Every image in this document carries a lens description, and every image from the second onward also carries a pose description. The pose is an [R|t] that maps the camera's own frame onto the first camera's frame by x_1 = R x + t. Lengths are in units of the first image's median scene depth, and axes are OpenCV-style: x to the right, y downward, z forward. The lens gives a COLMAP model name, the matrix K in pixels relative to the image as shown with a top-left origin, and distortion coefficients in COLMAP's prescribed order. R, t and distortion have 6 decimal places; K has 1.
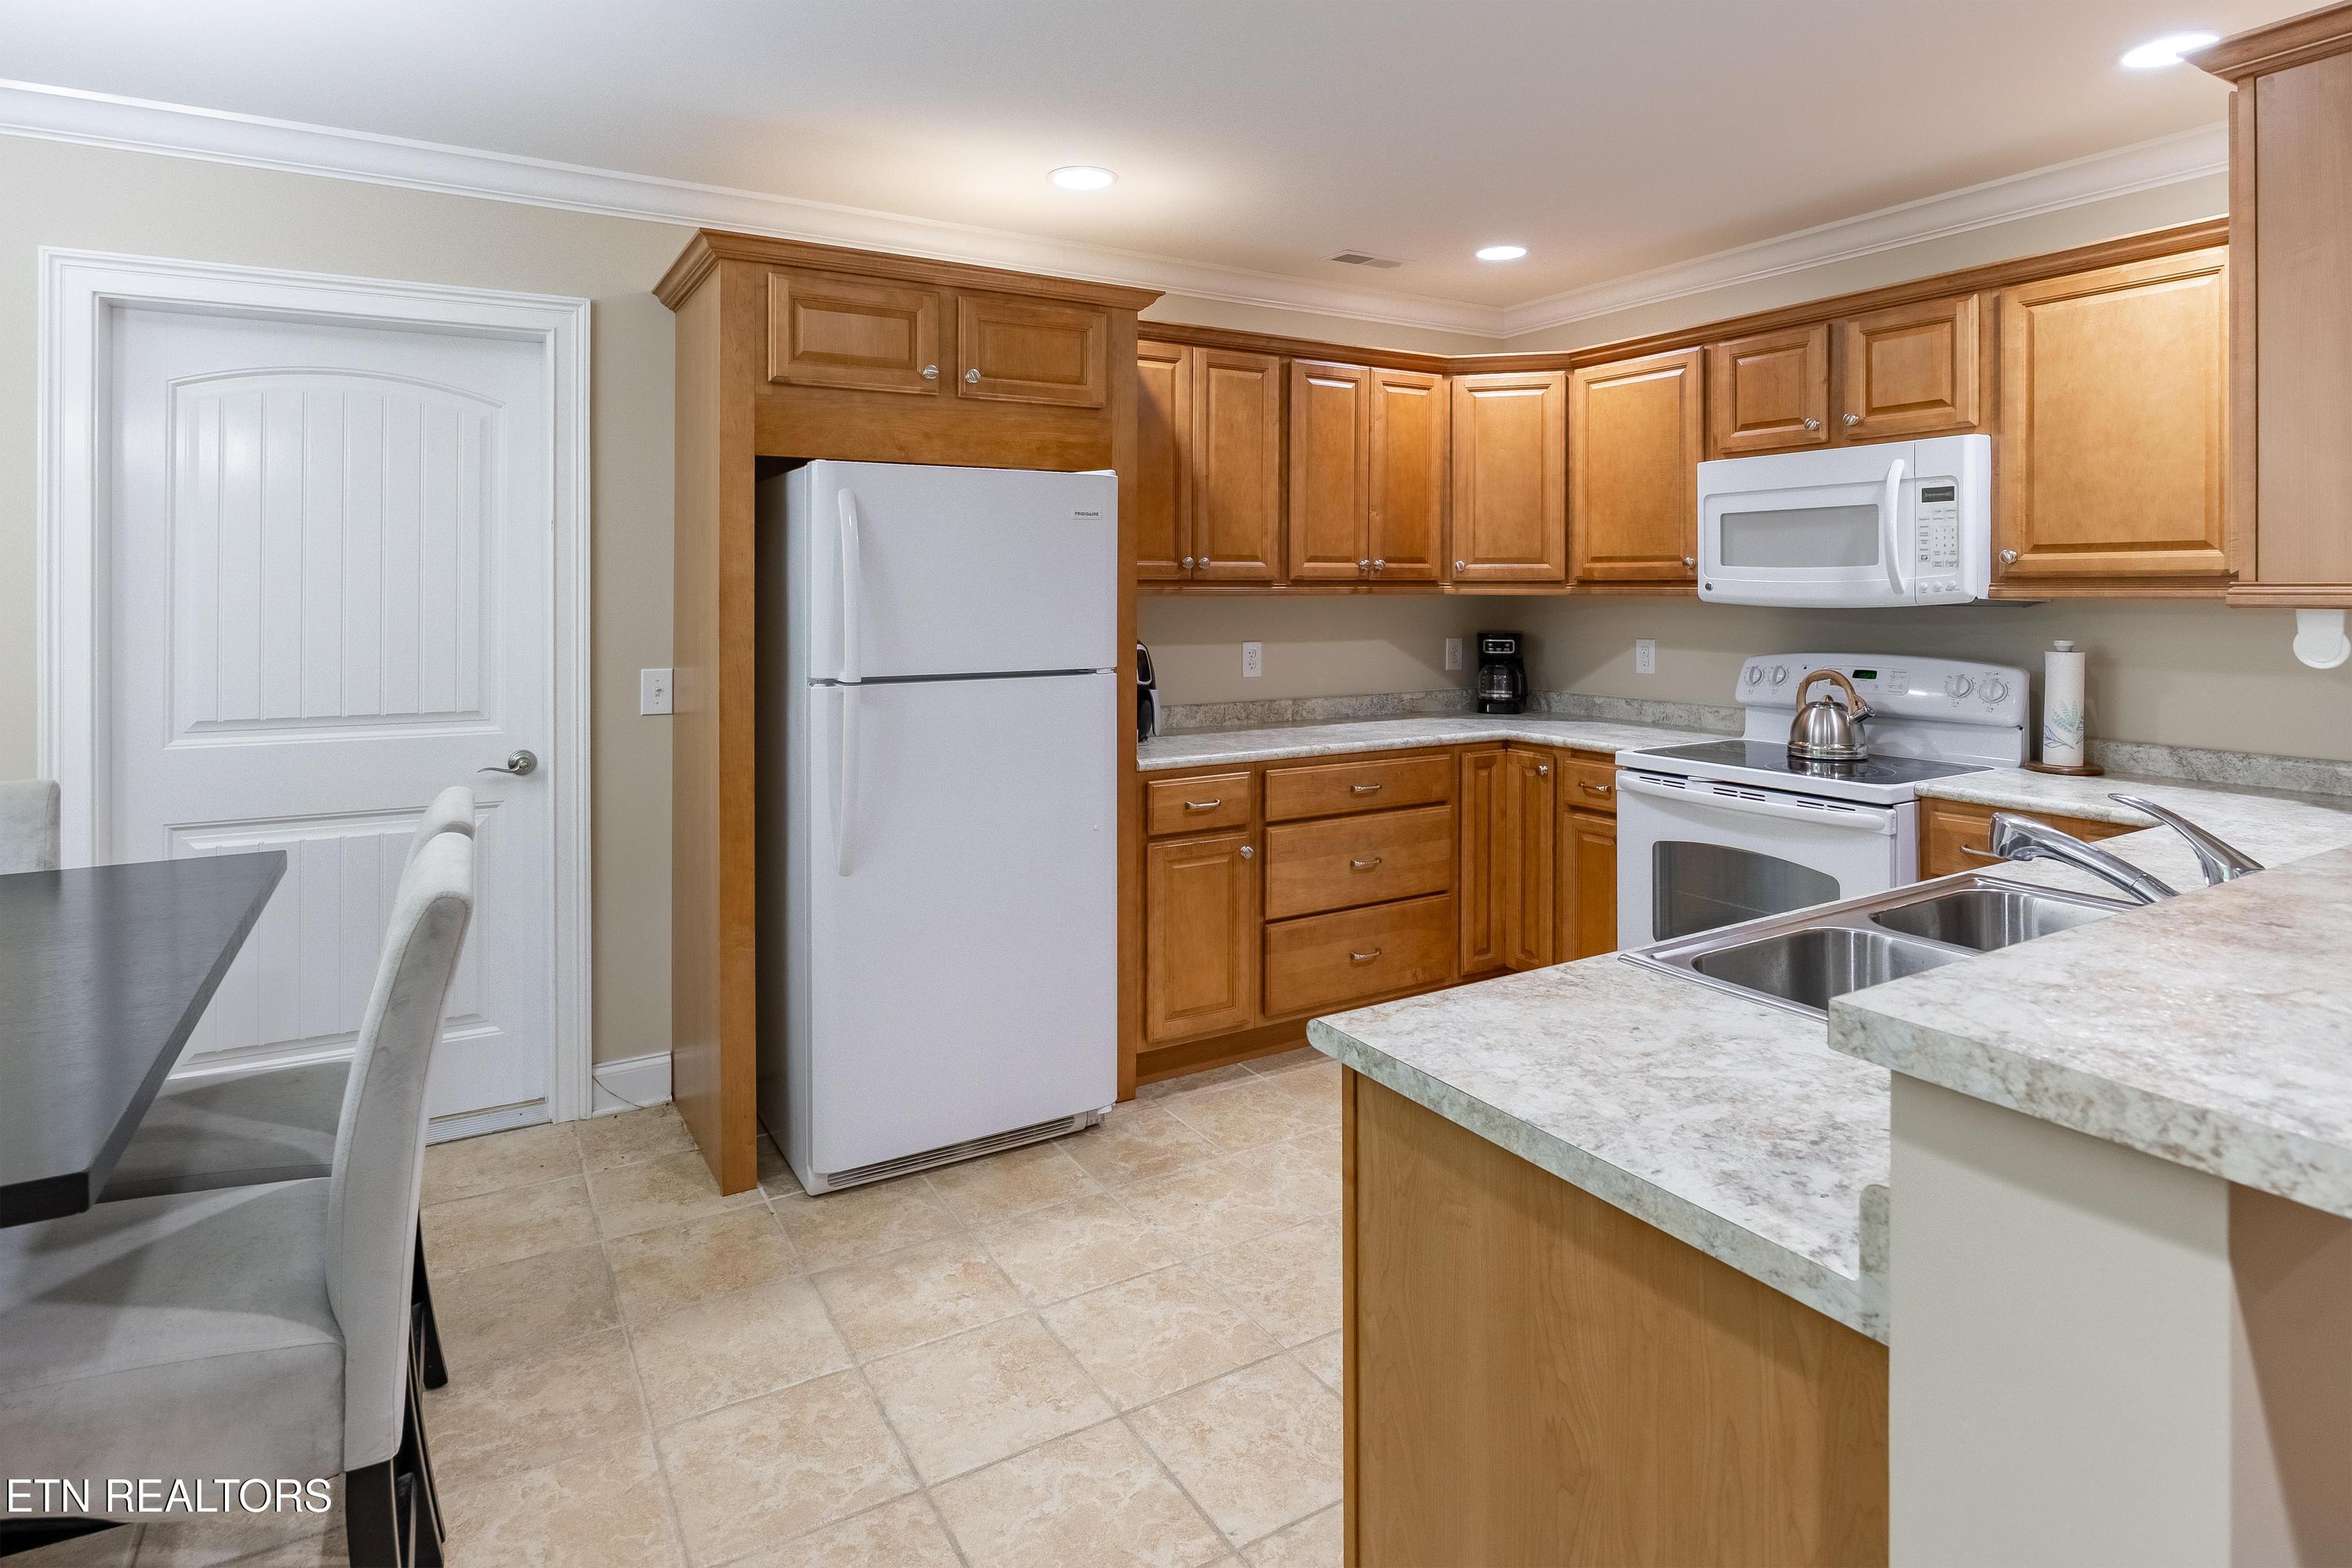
lens RADIAL K [[1199.3, 0, 1178.7], [0, 1199.3, 583.4], [0, 0, 1]] dist [-0.011166, 0.000055]
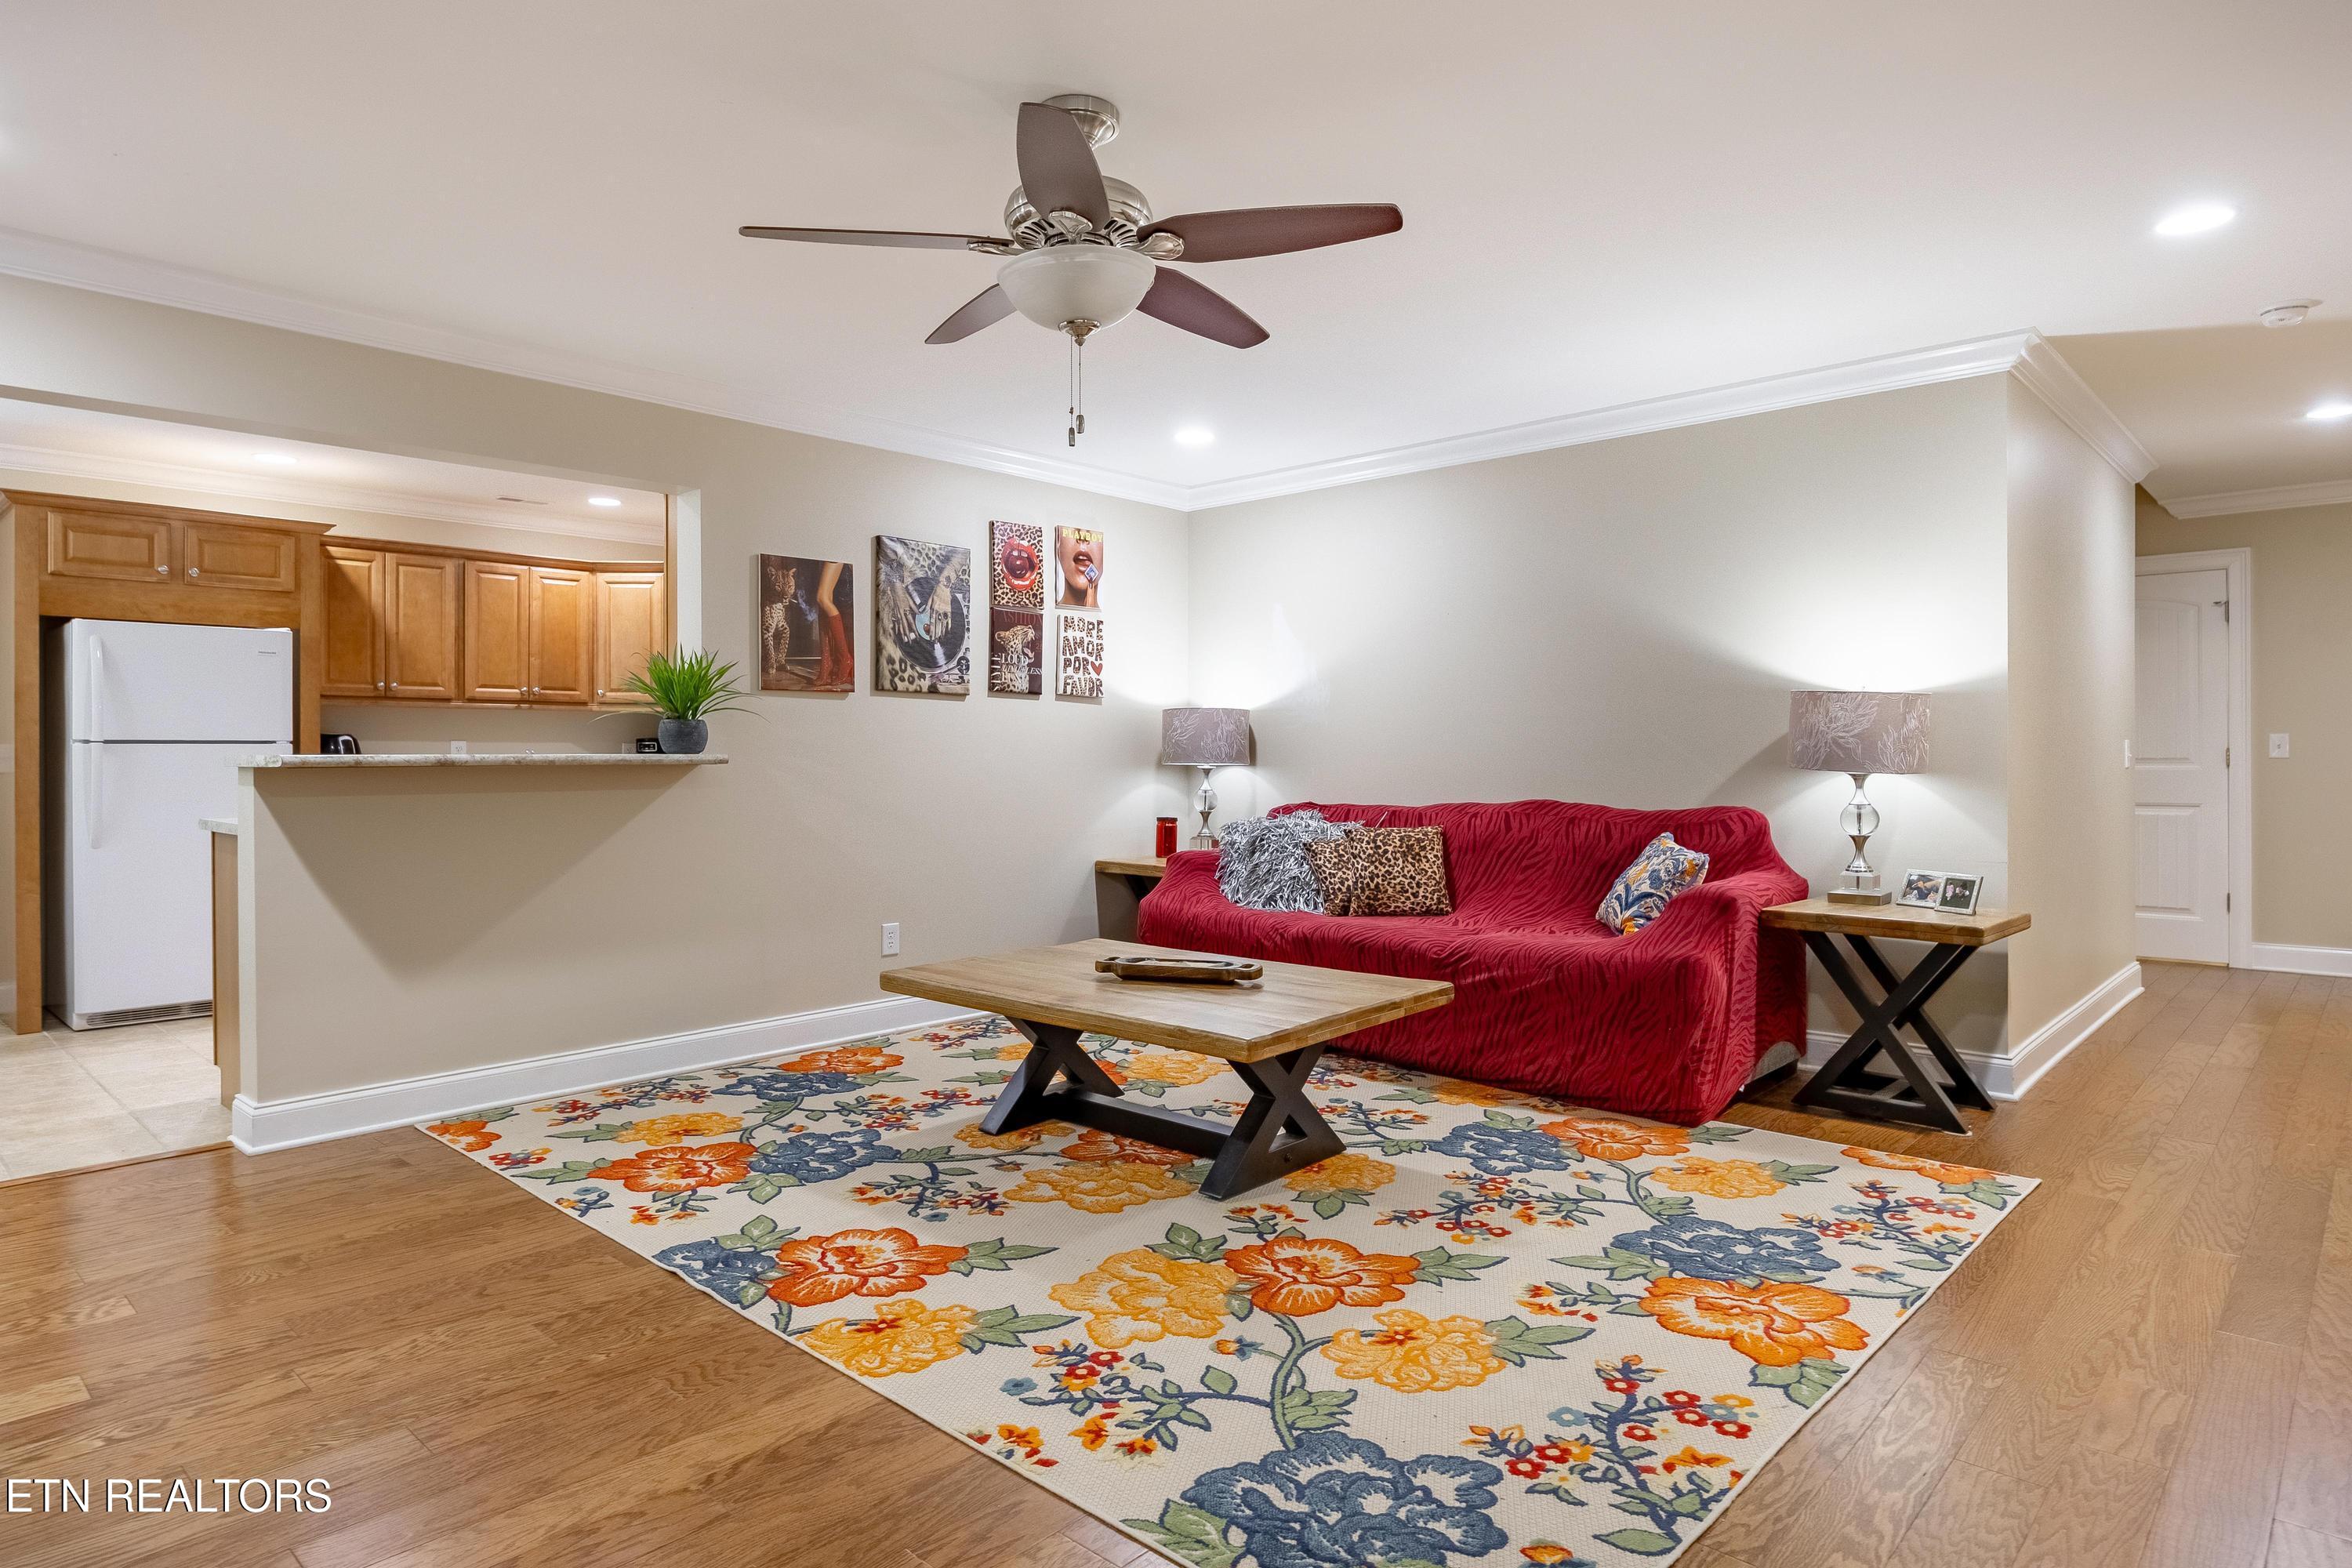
lens RADIAL K [[1309.6, 0, 1150.9], [0, 1309.6, 755.3], [0, 0, 1]] dist [-0.000354, 0.001853]
pose [[0.966844, 0.000728, 0.255368, 0.618877], [-0.001247, 0.999997, 0.001872, 0.079461], [-0.255366, -0.002128, 0.966842, -1.080644]]
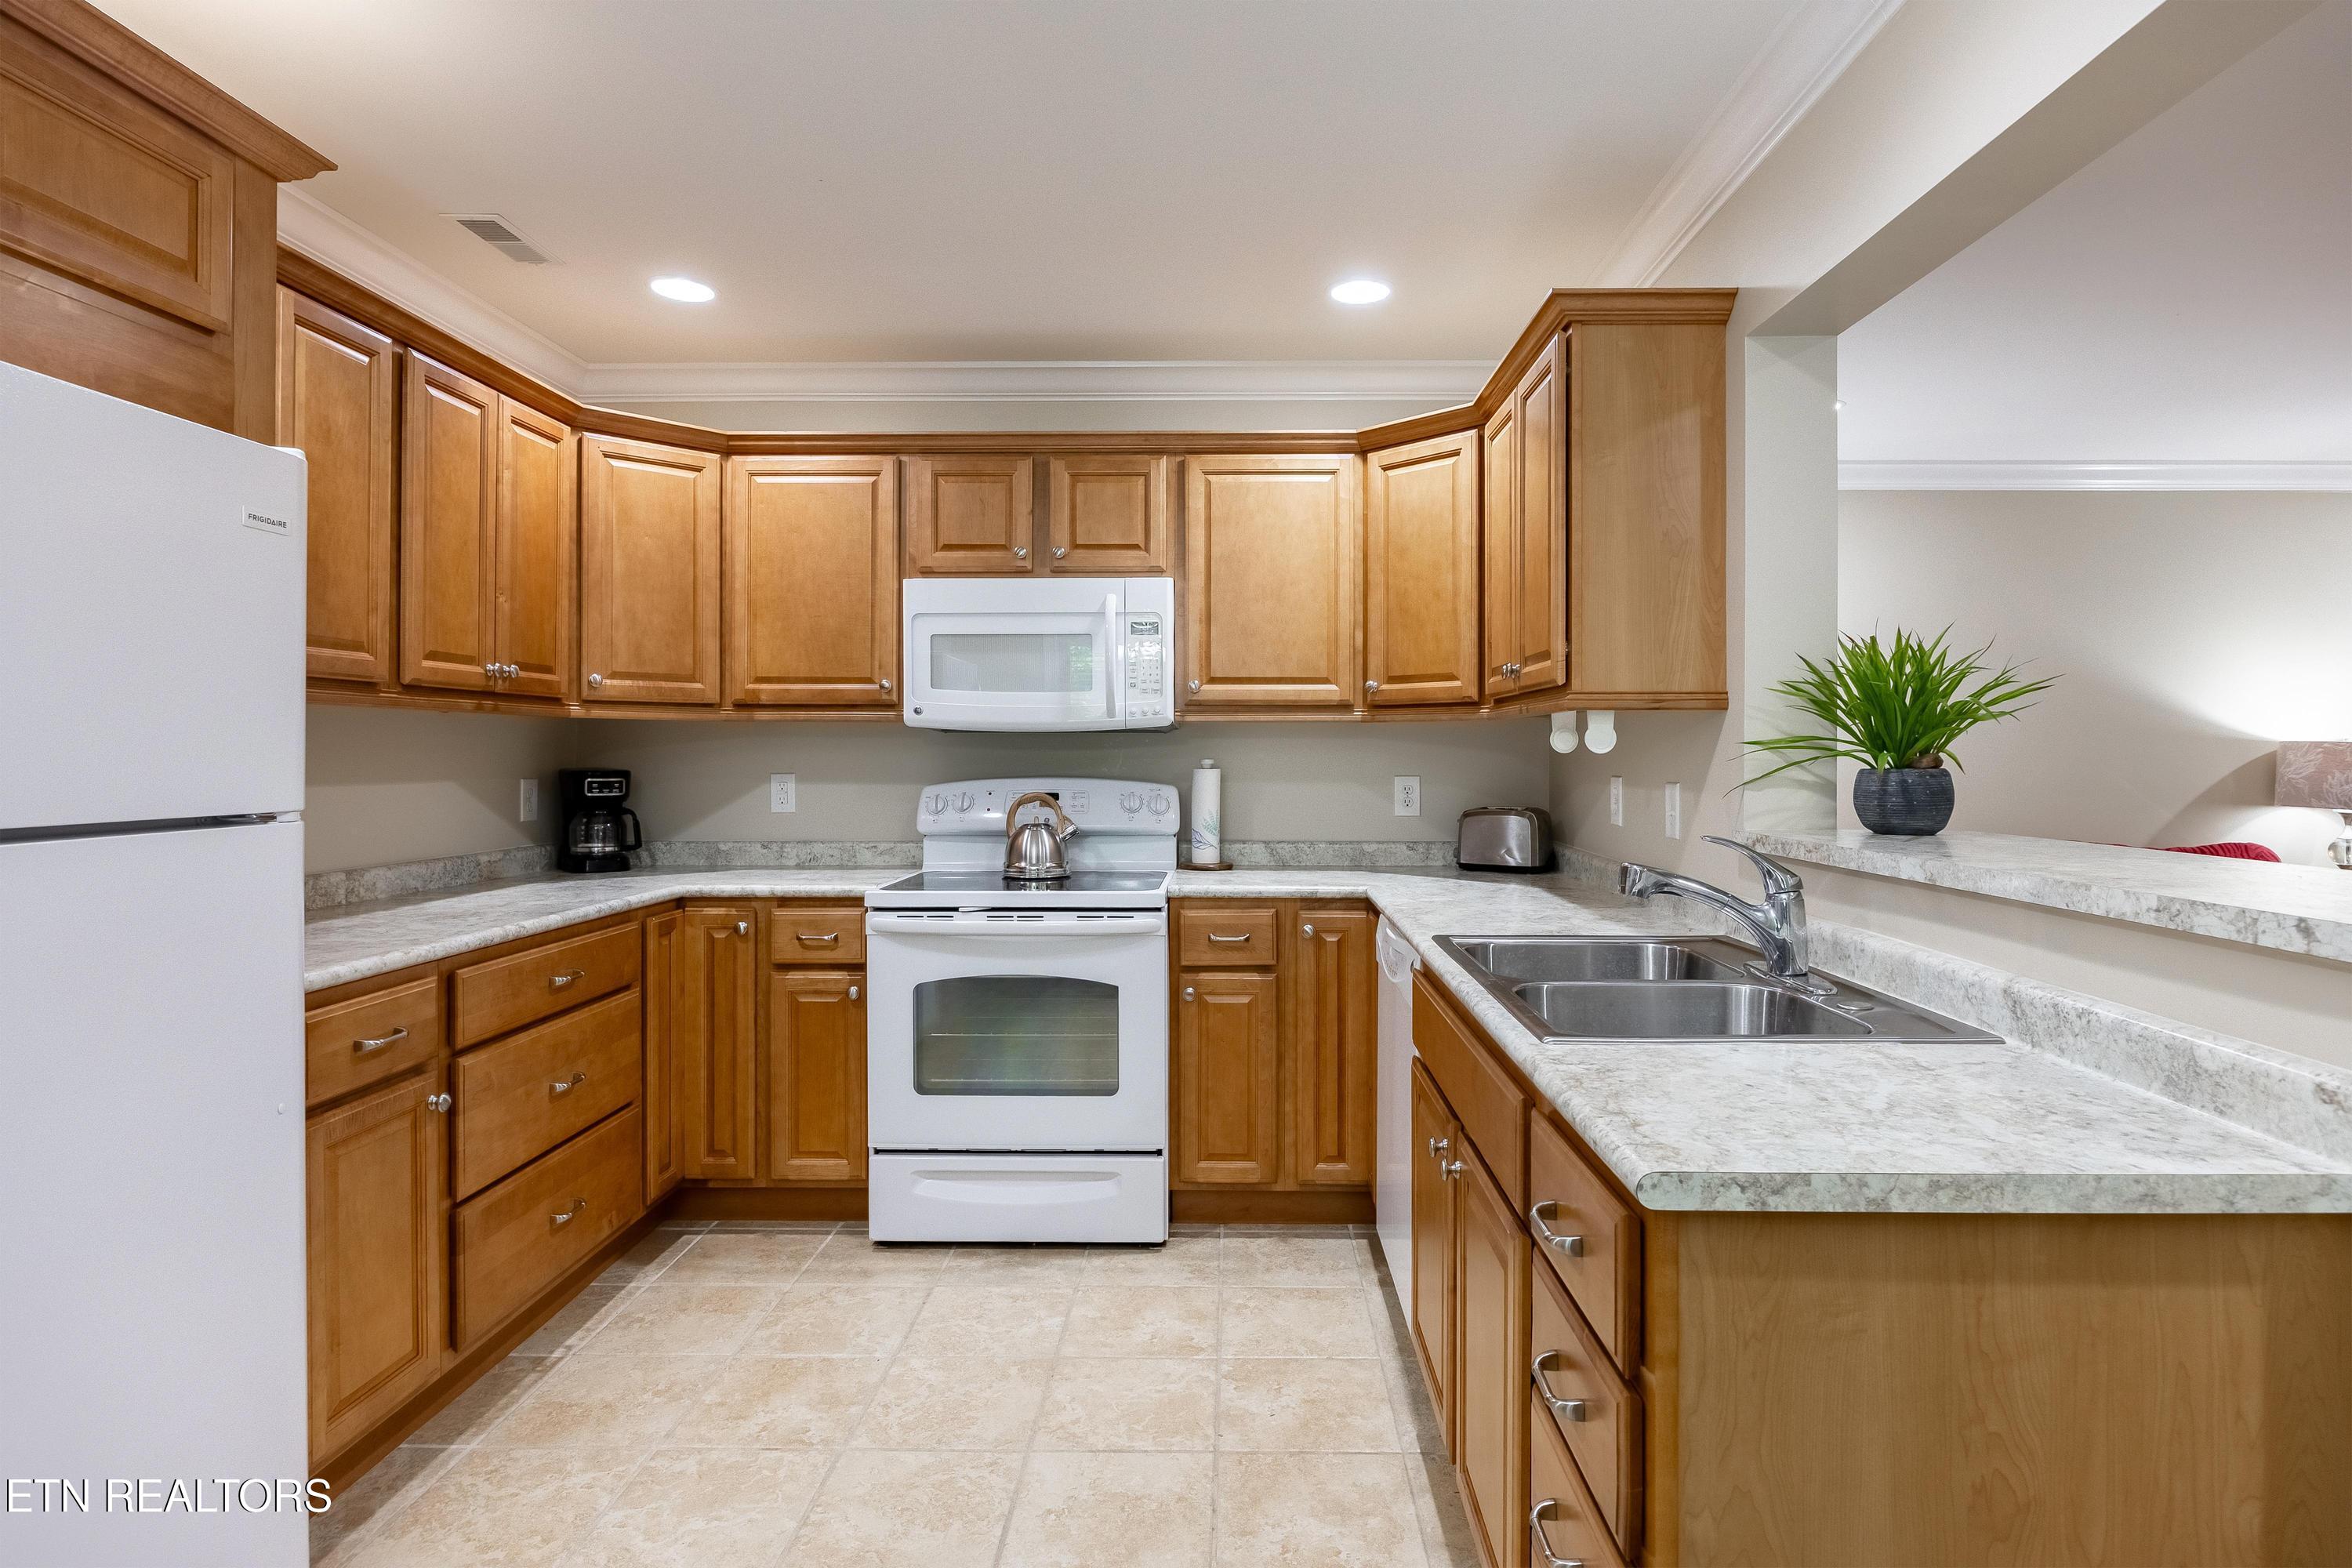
lens RADIAL K [[1223.5, 0, 1166.2], [0, 1223.5, 753.0], [0, 0, 1]] dist [-0.007183, 0.000749]
pose [[0.538623, 0.003154, 0.842541, -0.283639], [-0.004874, 0.999988, -0.000627, 0.038114], [-0.842533, -0.003769, 0.538632, 0.333207]]
